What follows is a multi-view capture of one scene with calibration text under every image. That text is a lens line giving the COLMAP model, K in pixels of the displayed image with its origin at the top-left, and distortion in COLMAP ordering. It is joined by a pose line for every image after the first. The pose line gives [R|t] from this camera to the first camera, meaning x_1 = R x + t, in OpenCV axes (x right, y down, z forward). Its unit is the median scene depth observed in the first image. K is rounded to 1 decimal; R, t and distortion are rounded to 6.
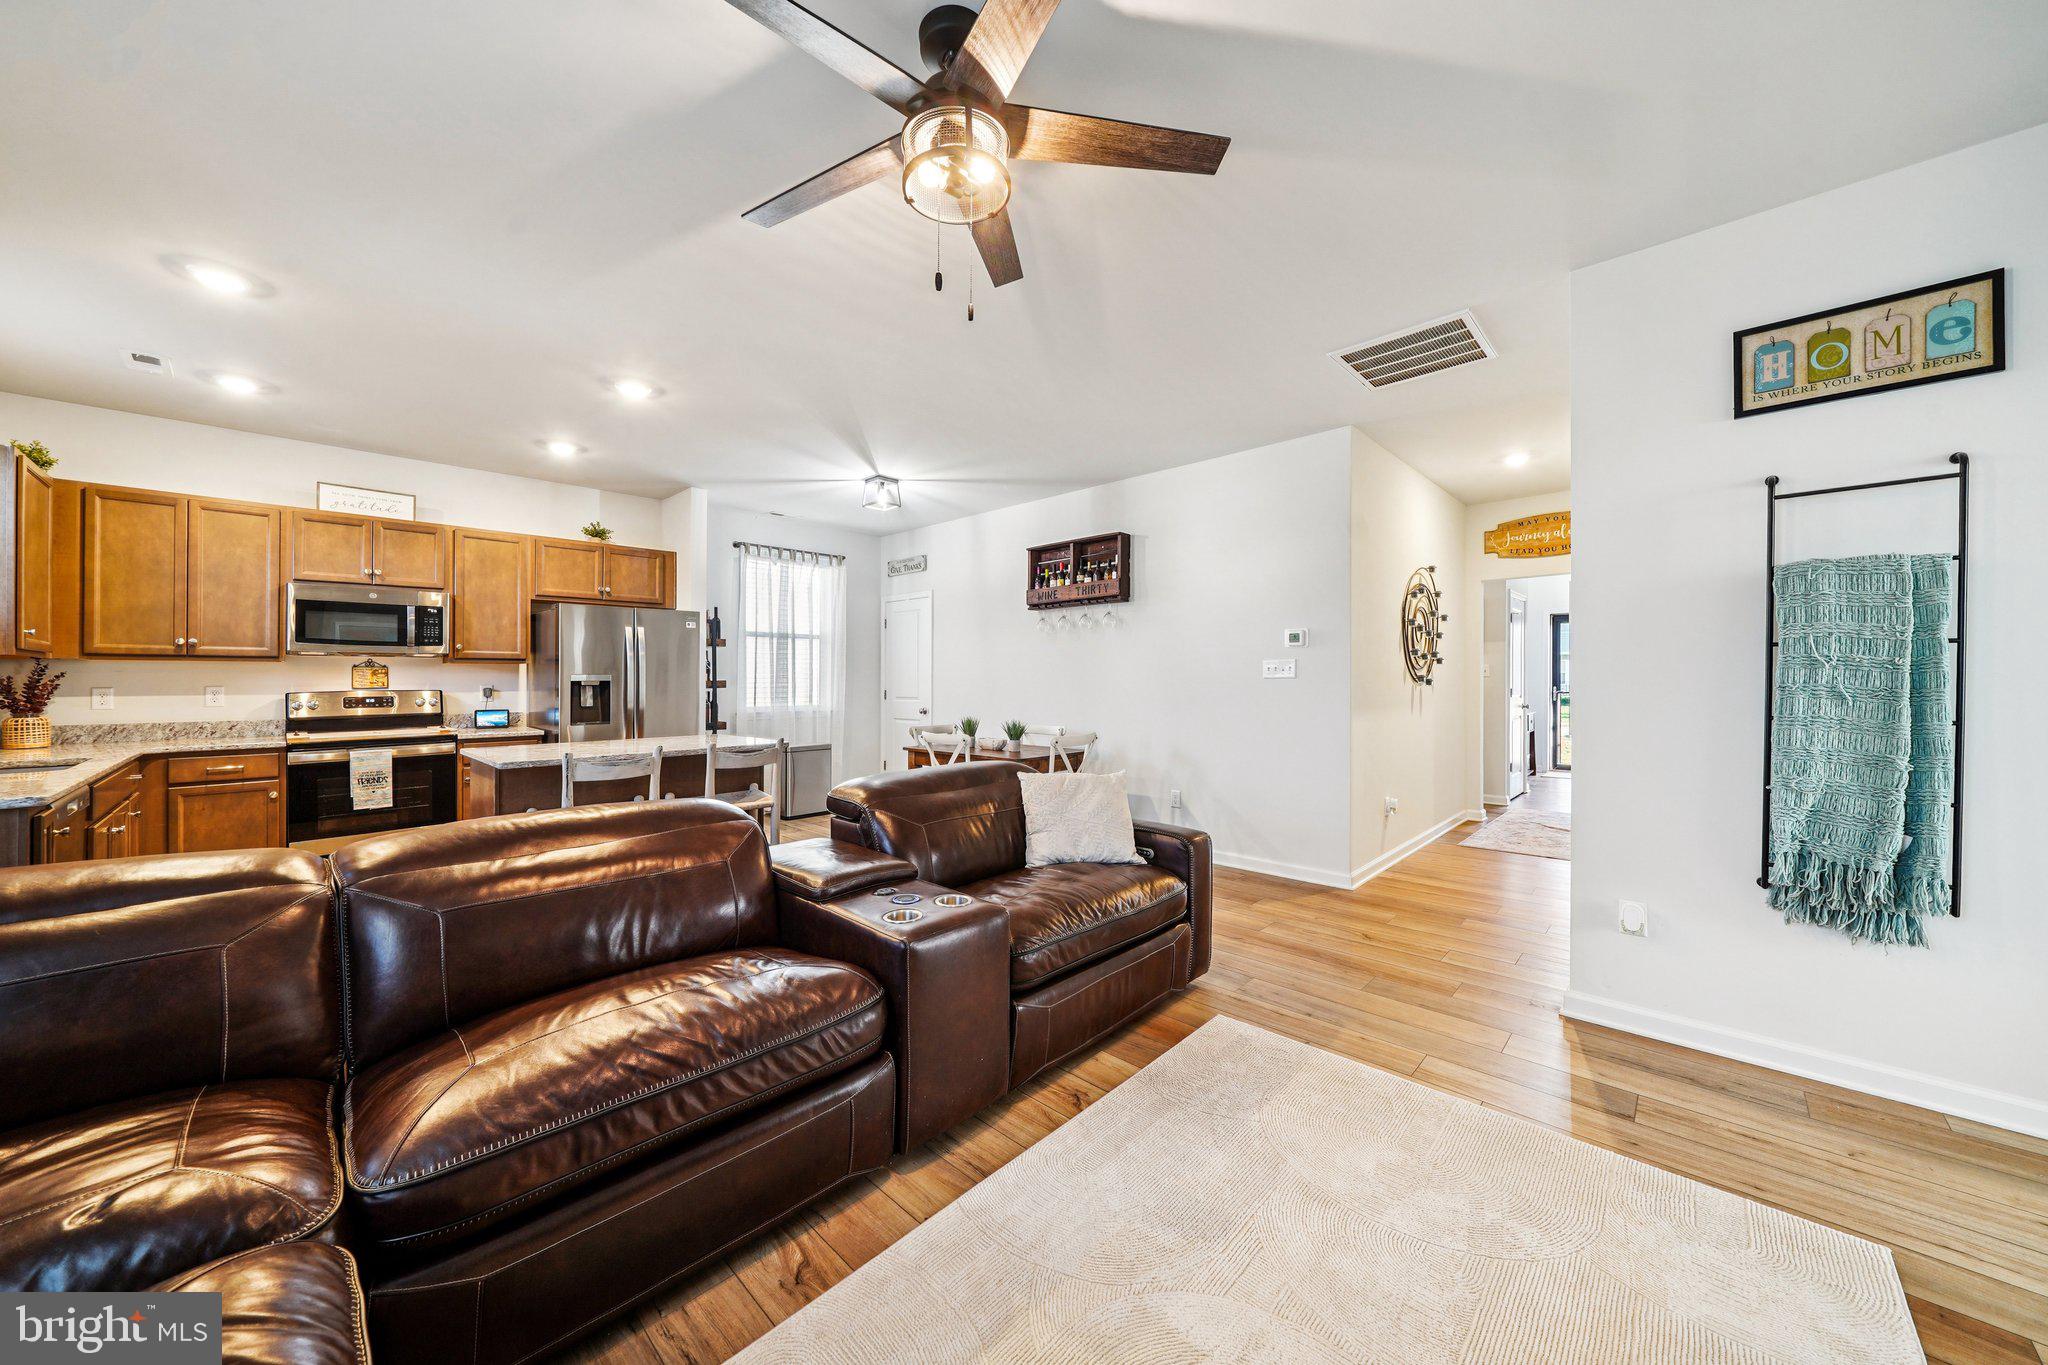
lens RADIAL K [[717.1, 0, 1022.1], [0, 717.1, 674.4], [0, 0, 1]] dist [-0.004738, -0.000021]
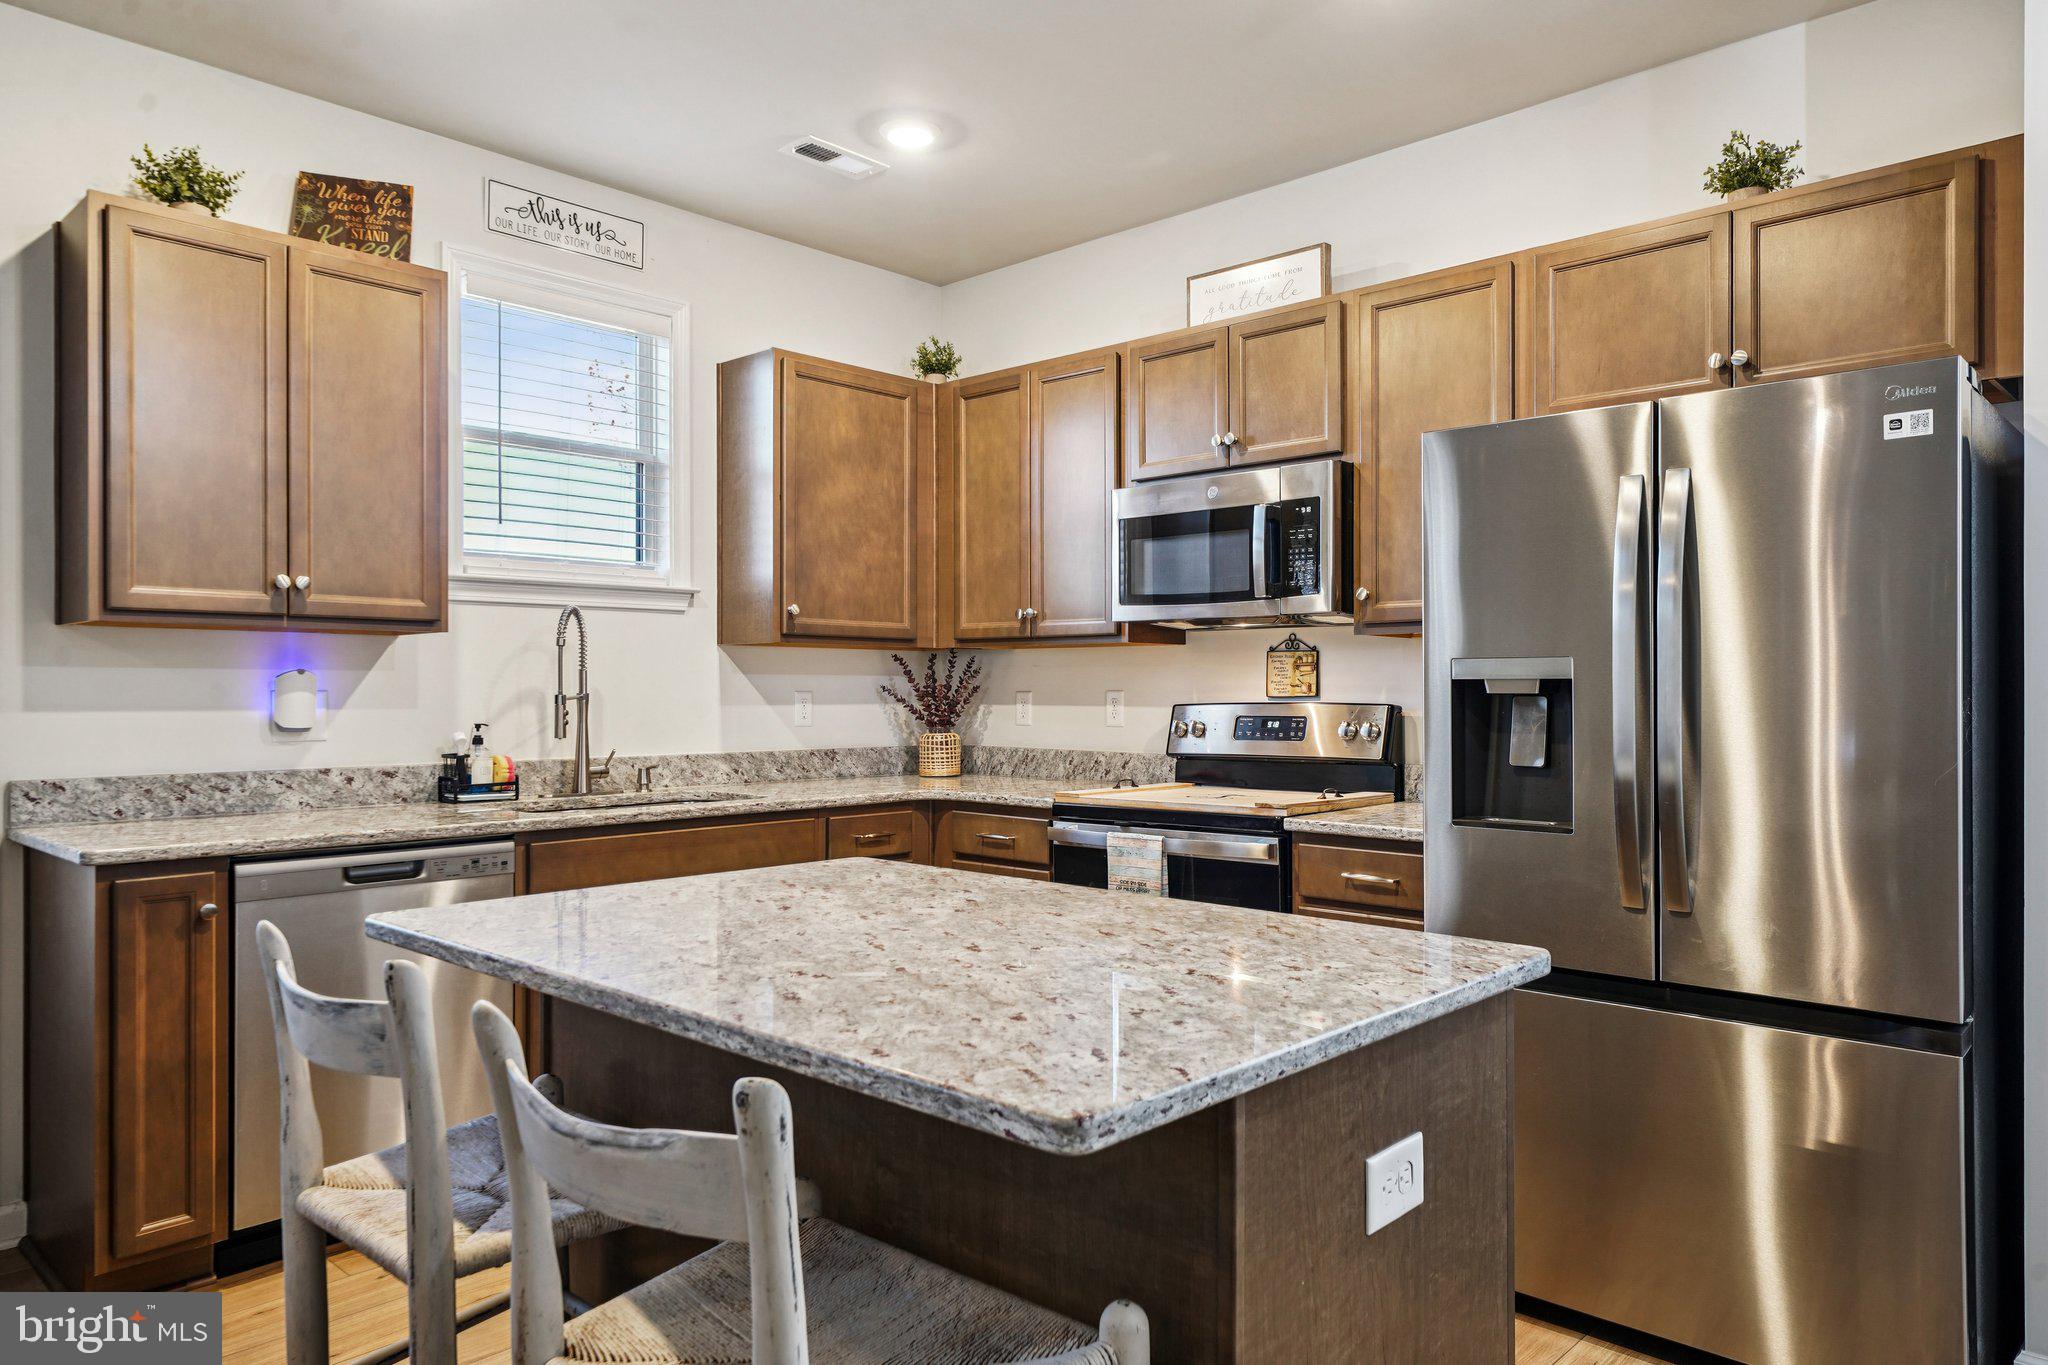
lens RADIAL K [[1335.7, 0, 1018.9], [0, 1335.7, 690.5], [0, 0, 1]] dist [0.005224, 0.001814]
pose [[0.015790, 0.004282, -0.999866, -0.057742], [0.006858, 0.999967, 0.004390, 0.009619], [0.999852, -0.006926, 0.015760, 0.778153]]
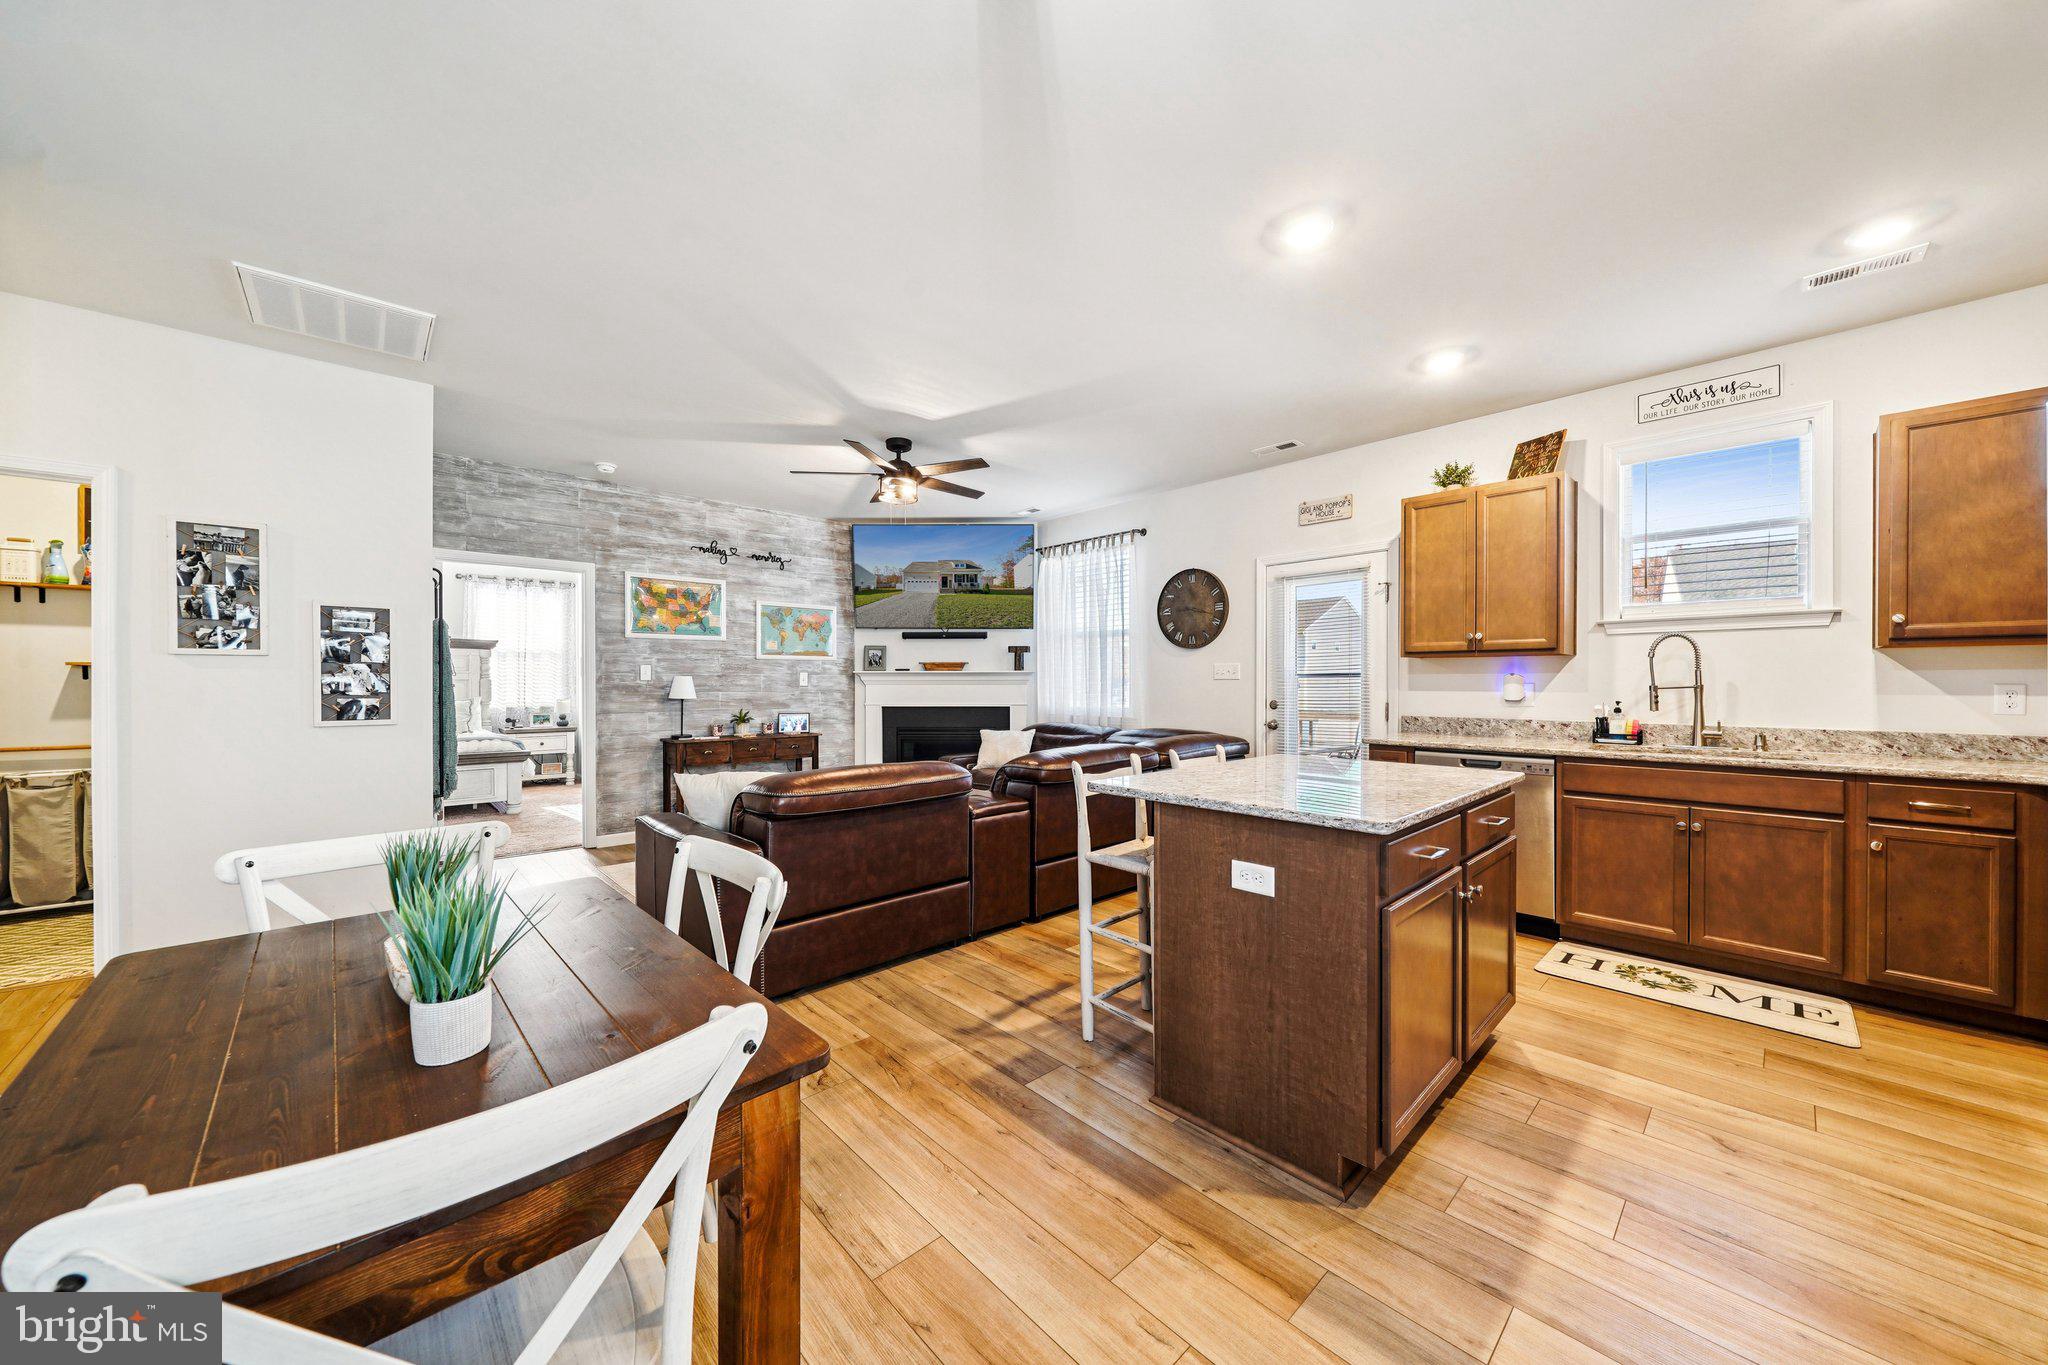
lens RADIAL K [[717.1, 0, 1009.0], [0, 717.1, 682.8], [0, 0, 1]] dist [-0.004738, -0.000021]
pose [[-0.998167, 0.004212, 0.060376, -0.233958], [0.003783, 0.999967, -0.007219, 0.013521], [-0.060405, -0.006977, -0.998150, 1.256106]]
